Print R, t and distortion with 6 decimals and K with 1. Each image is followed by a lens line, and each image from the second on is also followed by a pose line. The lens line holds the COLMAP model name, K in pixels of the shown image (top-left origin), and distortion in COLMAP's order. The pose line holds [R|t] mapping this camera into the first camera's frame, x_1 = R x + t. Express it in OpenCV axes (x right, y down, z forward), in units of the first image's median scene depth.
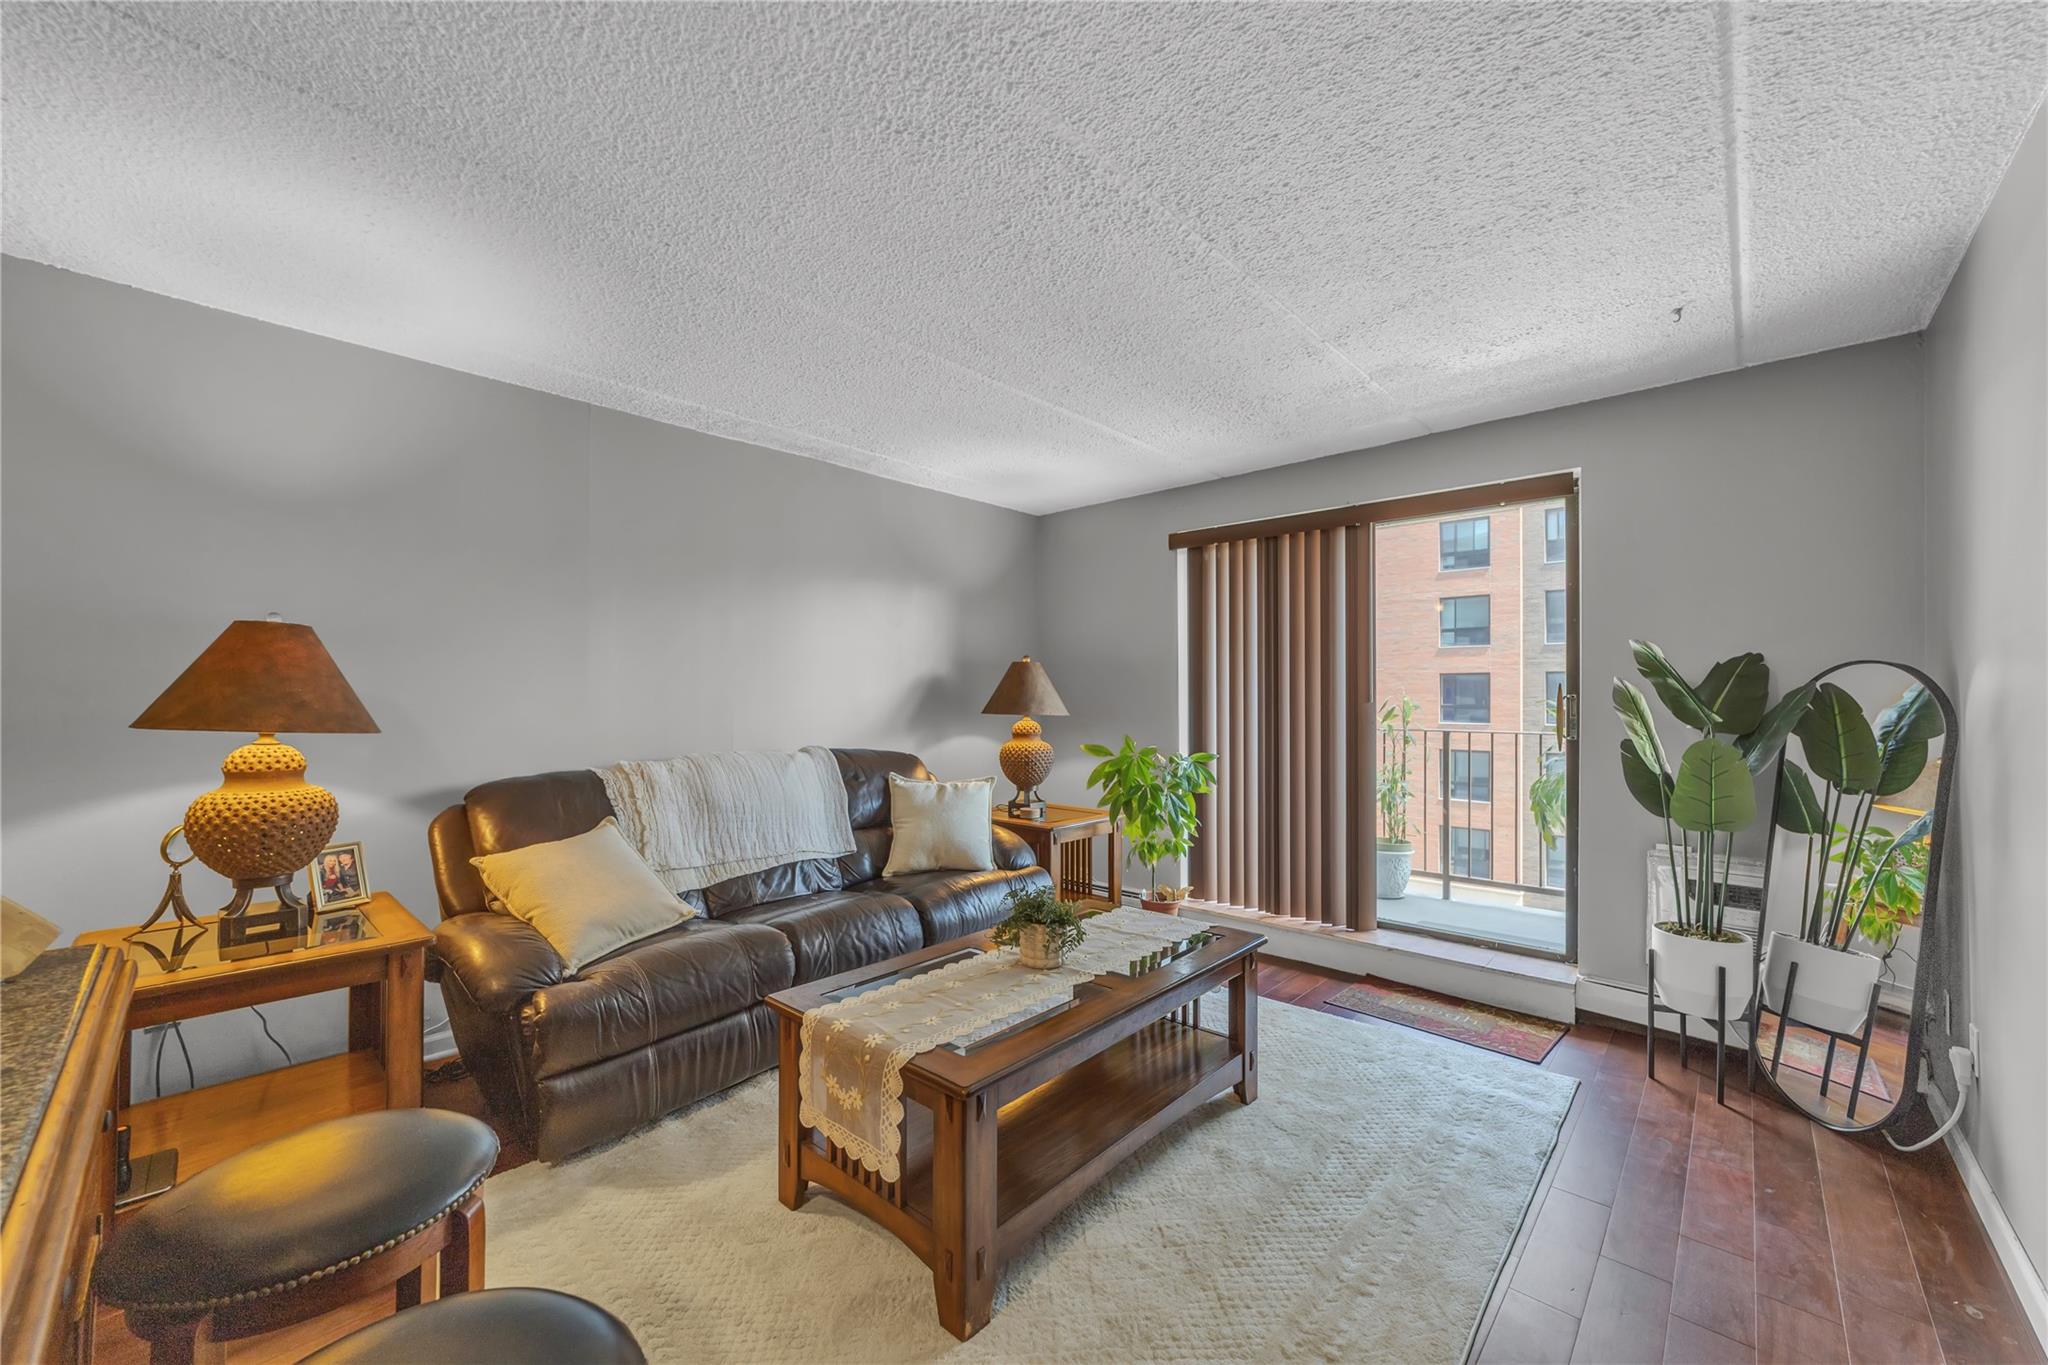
lens RADIAL K [[801.6, 0, 1001.3], [0, 801.6, 694.9], [0, 0, 1]] dist [-0.000176, 0.000281]
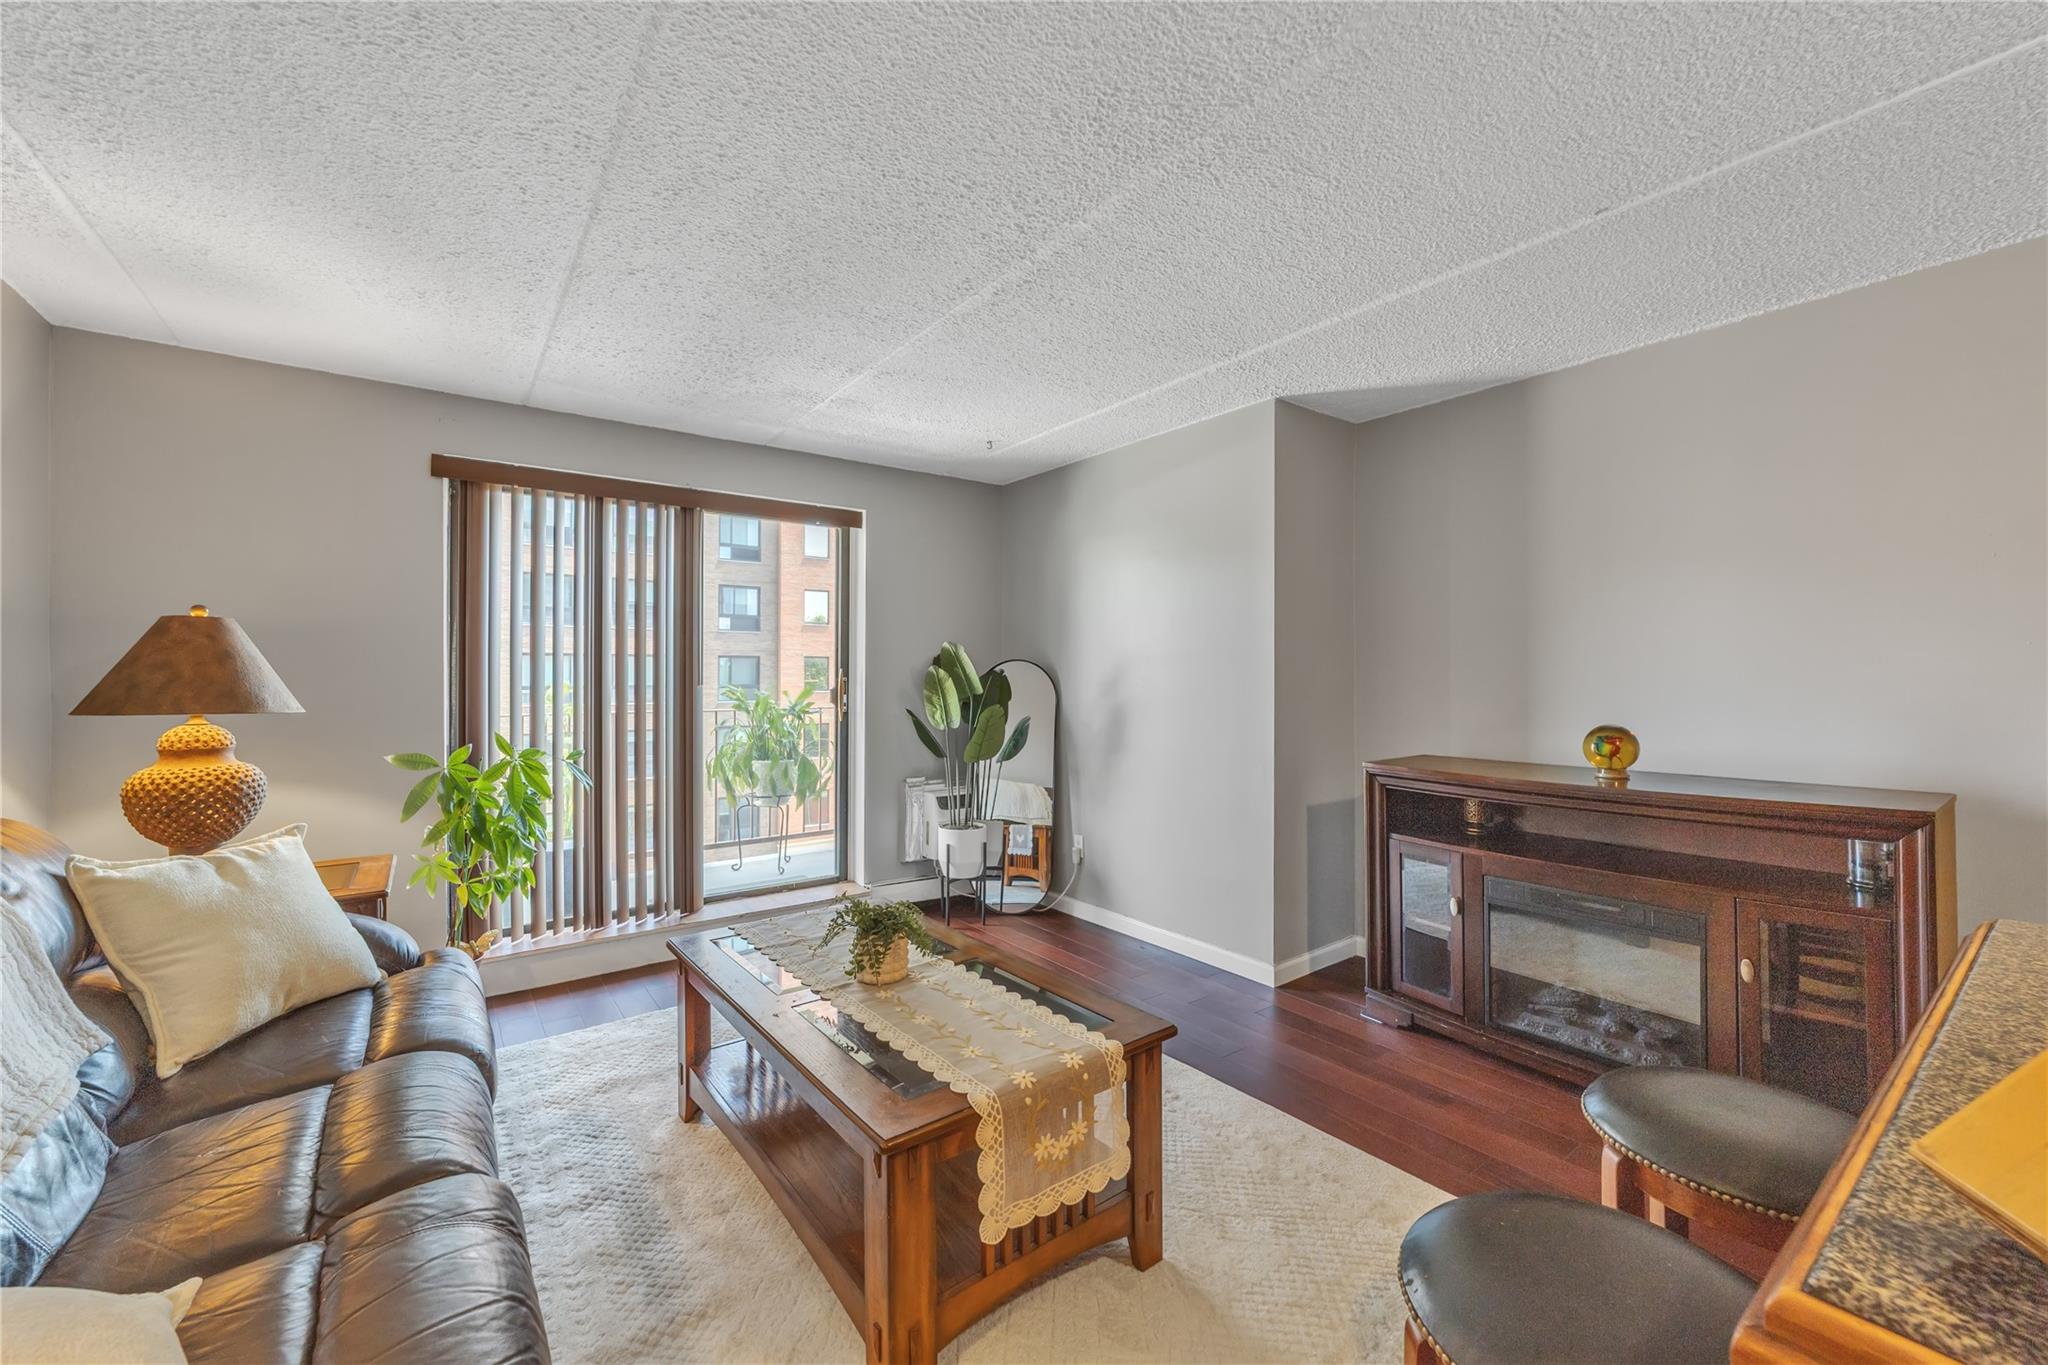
lens RADIAL K [[824.8, 0, 1027.2], [0, 824.8, 675.0], [0, 0, 1]] dist [-0.001151, 0.000244]
pose [[0.173828, 0.003534, 0.984770, -0.845563], [-0.003229, 0.999990, -0.003019, -0.002997], [-0.984771, -0.002655, 0.173838, 0.689845]]
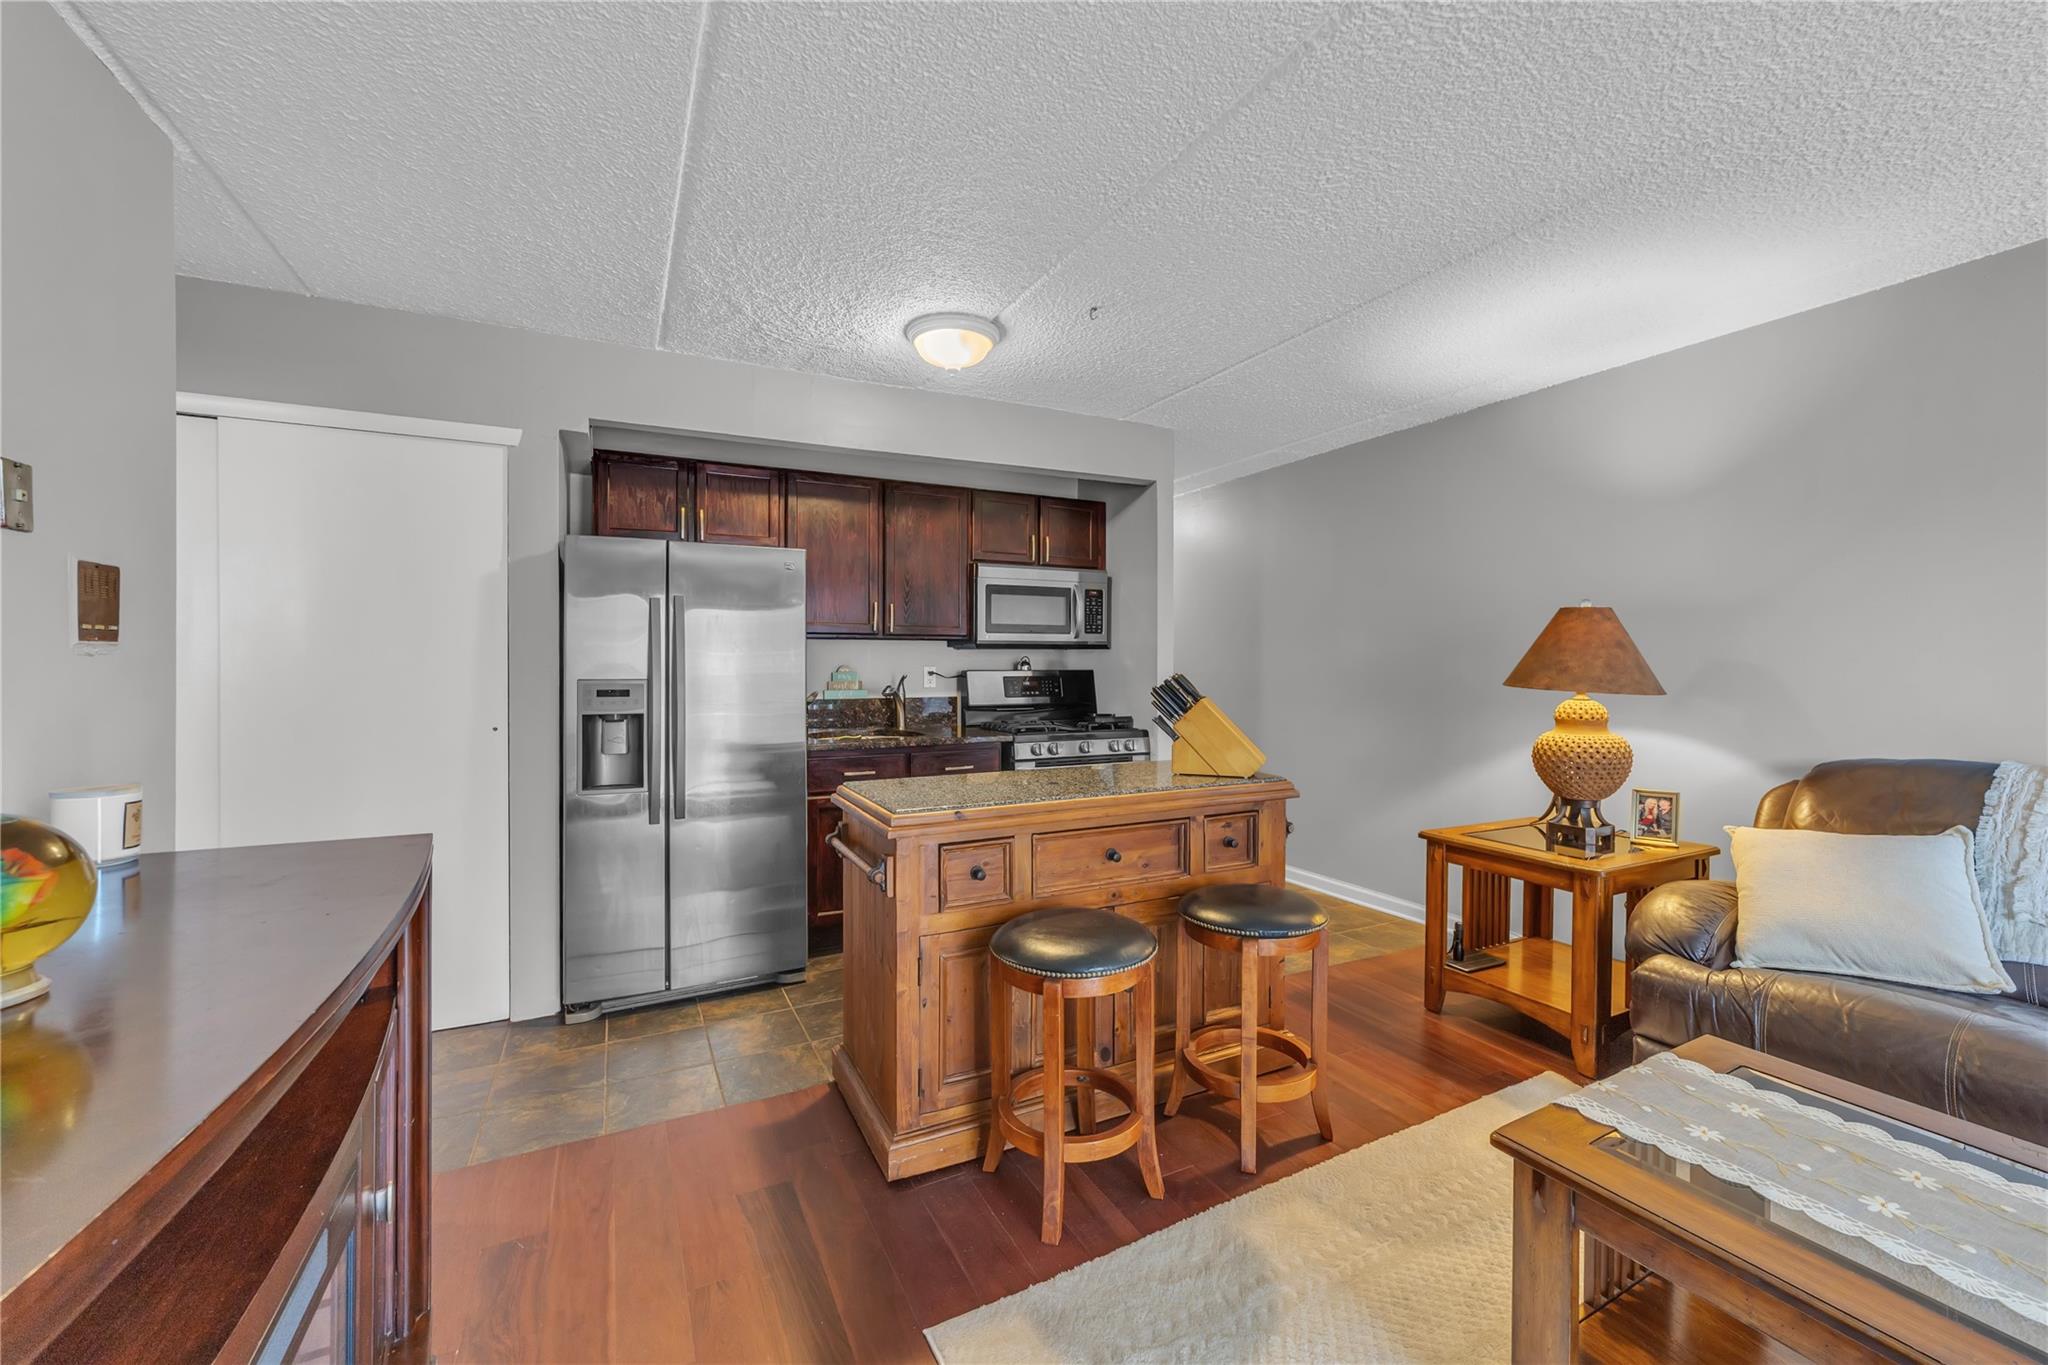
lens RADIAL K [[844.4, 0, 1030.1], [0, 844.4, 663.9], [0, 0, 1]] dist [-0.001405, -0.000050]
pose [[-0.341472, -0.002741, -0.939888, 0.665596], [0.004055, 0.999982, -0.004389, 0.004906], [0.939883, -0.005310, -0.341455, 0.593970]]
